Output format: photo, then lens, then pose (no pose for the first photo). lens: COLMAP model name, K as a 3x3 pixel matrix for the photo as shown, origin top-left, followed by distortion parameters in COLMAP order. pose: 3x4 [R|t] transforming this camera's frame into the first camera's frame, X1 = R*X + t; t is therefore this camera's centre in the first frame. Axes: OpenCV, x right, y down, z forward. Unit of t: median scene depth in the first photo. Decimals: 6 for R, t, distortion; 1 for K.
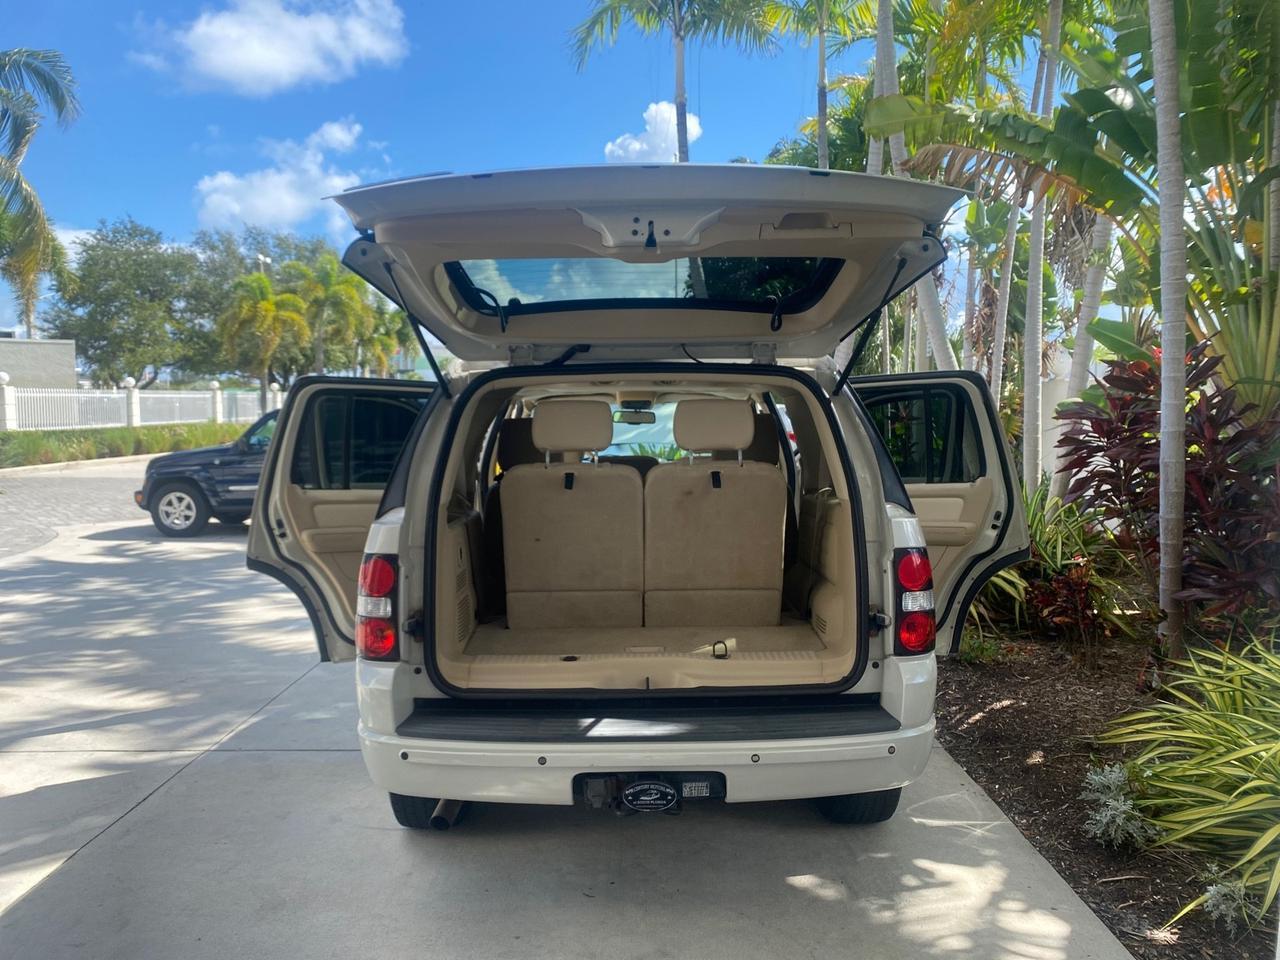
lens RADIAL K [[984.0, 0, 640.6], [0, 984.0, 478.2], [0, 0, 1]] dist [0.023306, -0.027825]
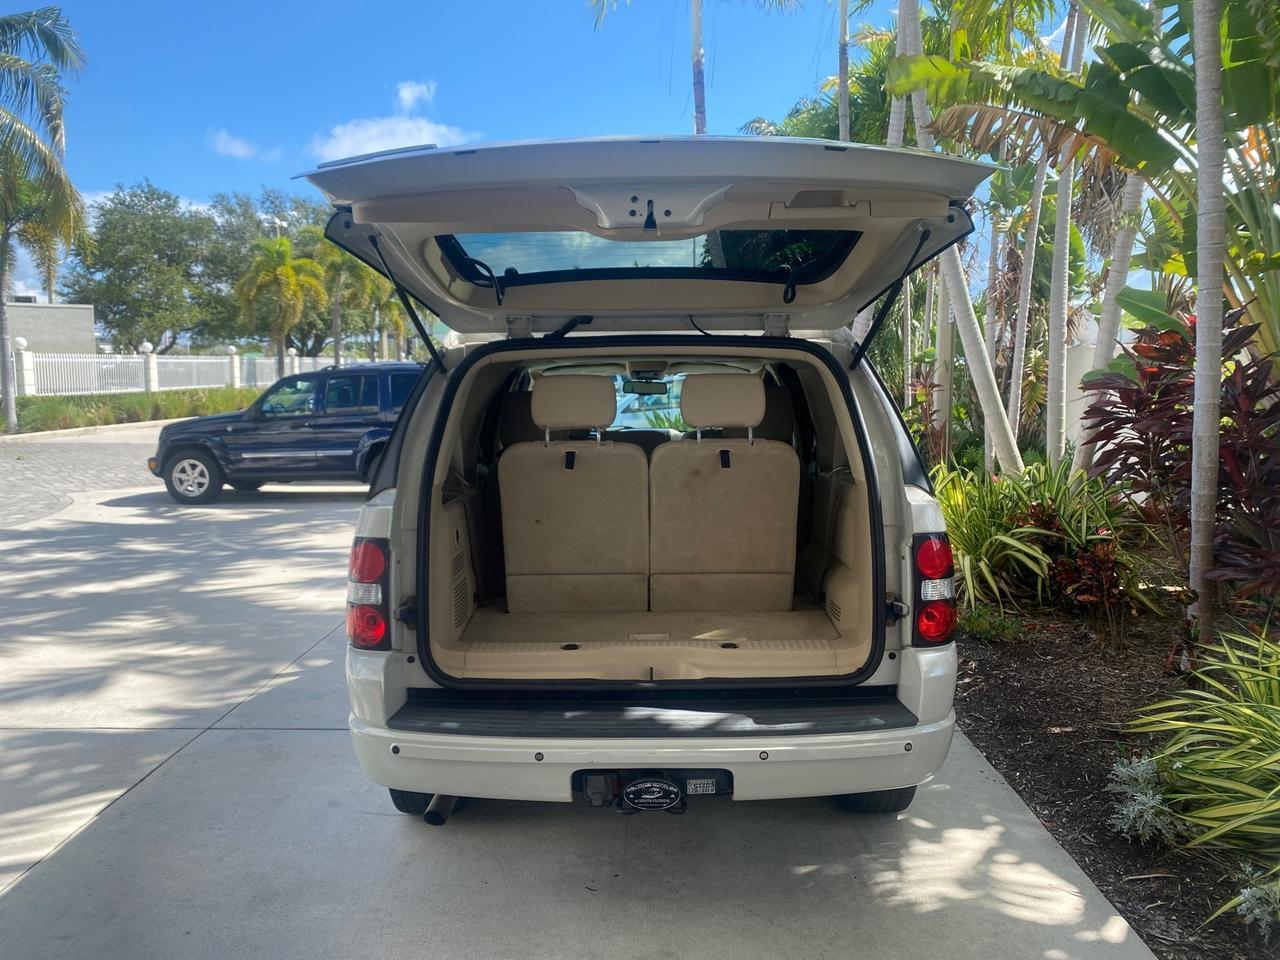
lens RADIAL K [[984.0, 0, 640.8], [0, 984.0, 470.5], [0, 0, 1]] dist [0.023306, -0.027825]
pose [[0.999830, 0.002287, -0.018274, 0.006670], [-0.001769, 0.999598, 0.028312, -0.007246], [0.018331, -0.028275, 0.999432, 0.025772]]
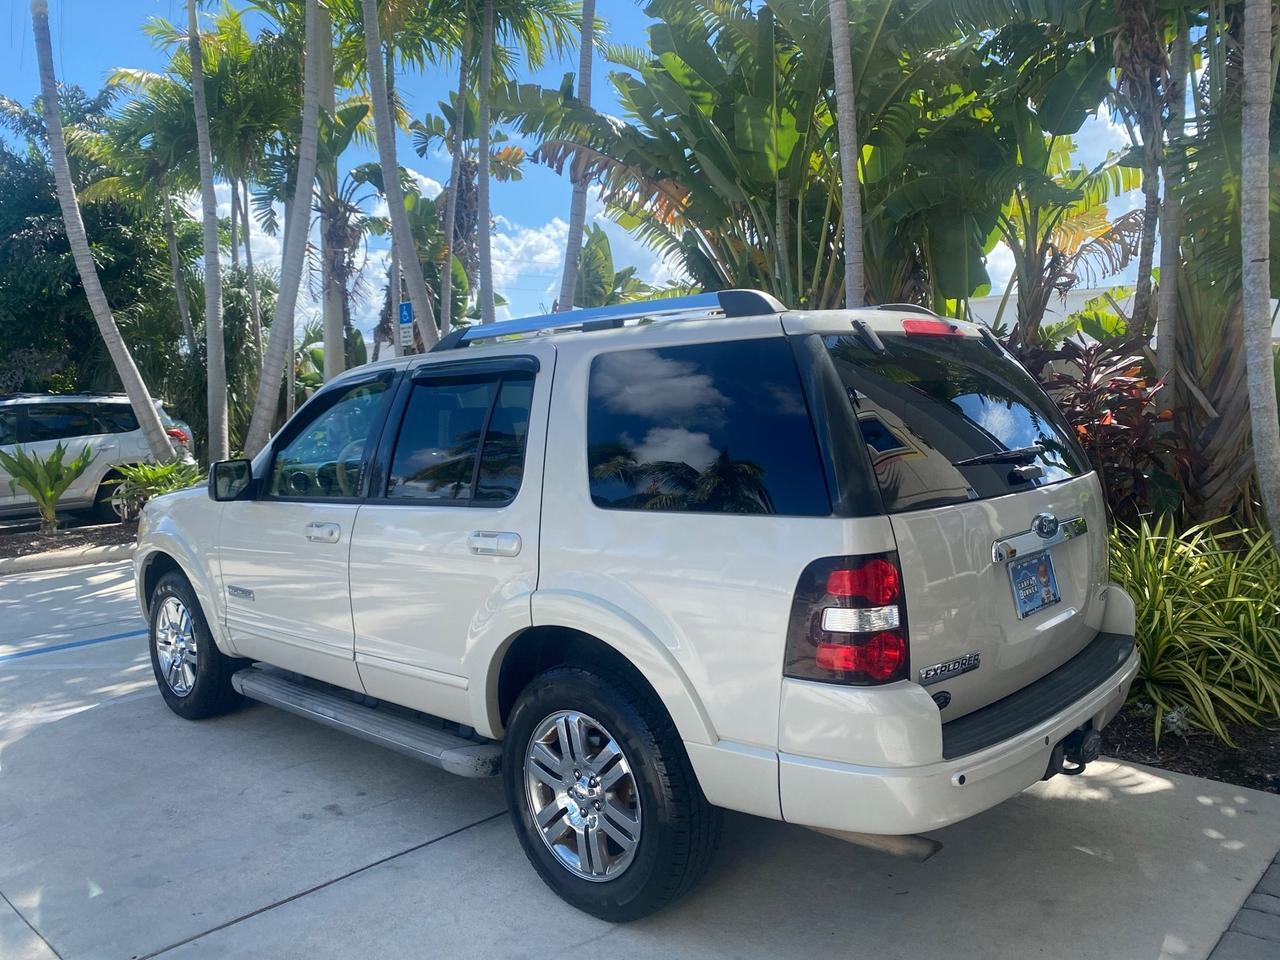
lens RADIAL K [[984.0, 0, 642.7], [0, 984.0, 471.1], [0, 0, 1]] dist [0.023306, -0.027825]
pose [[0.690499, -0.064157, 0.720483, -0.466343], [0.067243, 0.997439, 0.024374, -0.011672], [-0.720201, 0.031617, 0.693045, 0.269158]]
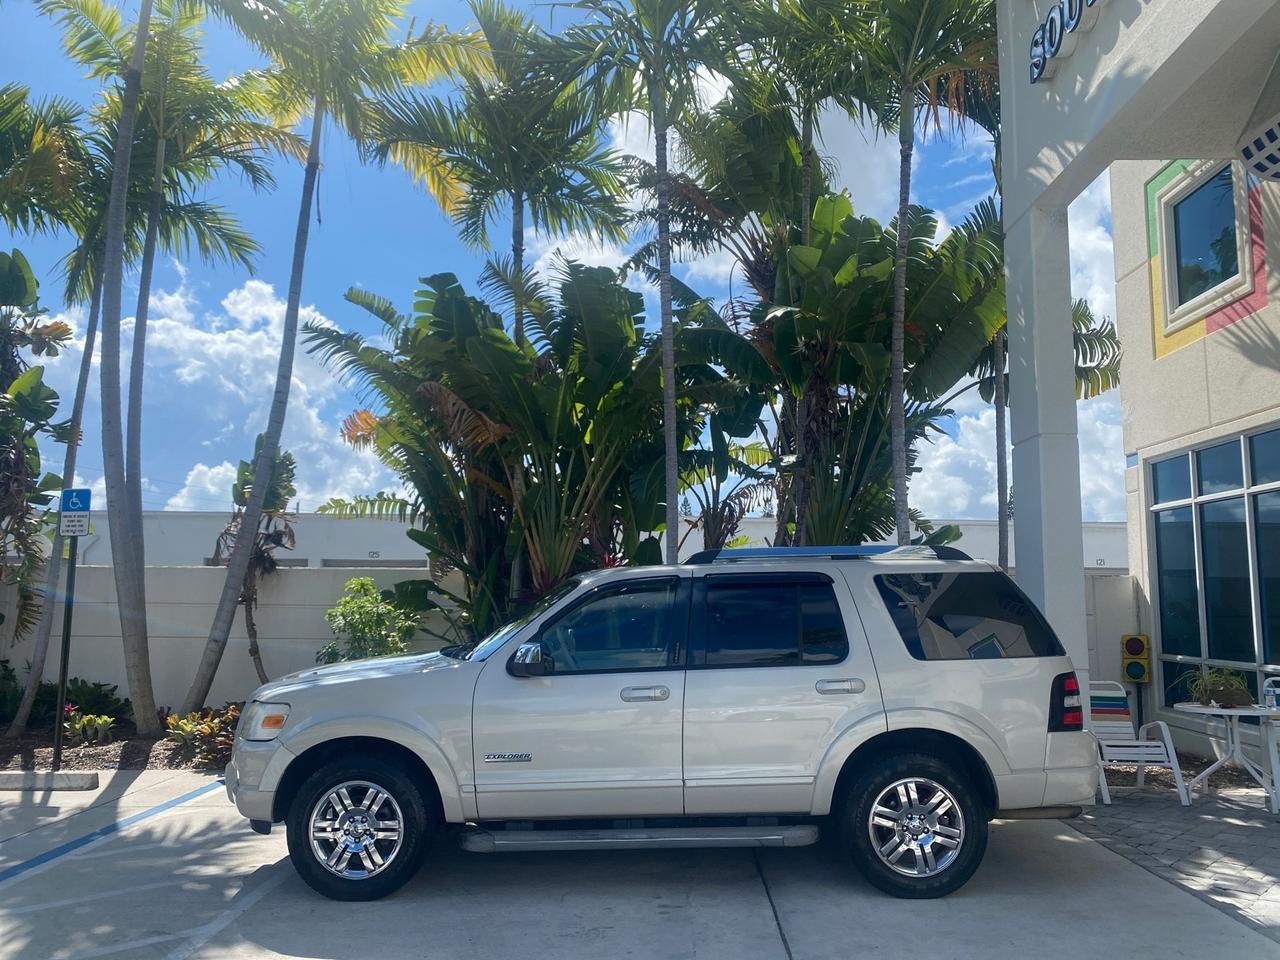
lens RADIAL K [[984.0, 0, 636.6], [0, 984.0, 475.7], [0, 0, 1]] dist [0.023306, -0.027825]
pose [[0.017690, 0.125461, 0.991941, -1.039176], [0.067205, 0.989703, -0.126377, -0.052200], [-0.997582, 0.068899, 0.009076, 0.846937]]
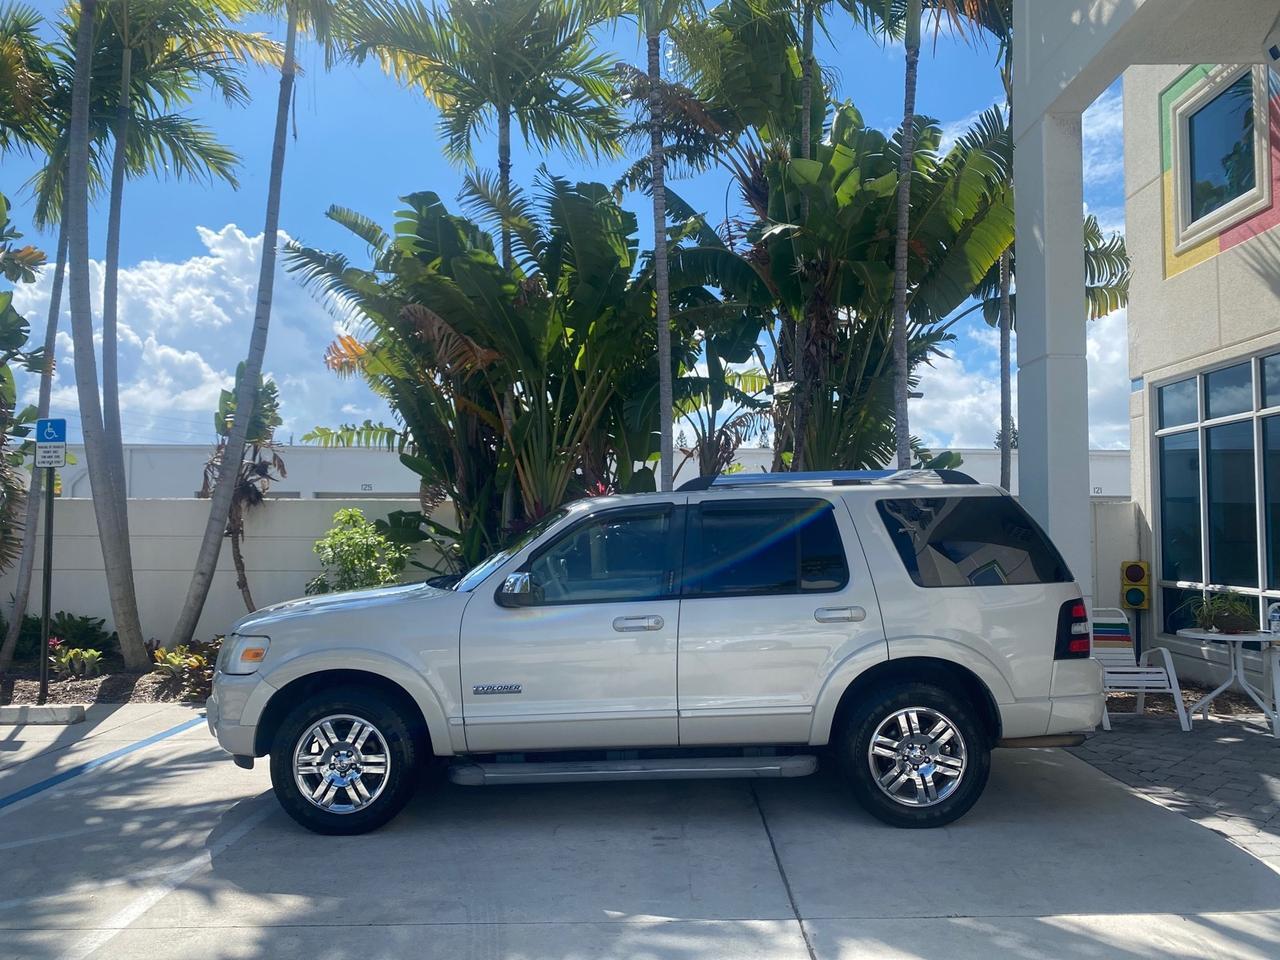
lens RADIAL K [[984.0, 0, 639.9], [0, 984.0, 477.4], [0, 0, 1]] dist [0.023306, -0.027825]
pose [[0.010773, 0.055452, 0.998403, -0.996152], [0.073350, 0.995727, -0.056095, -0.047987], [-0.997248, 0.073837, 0.006660, 0.844616]]
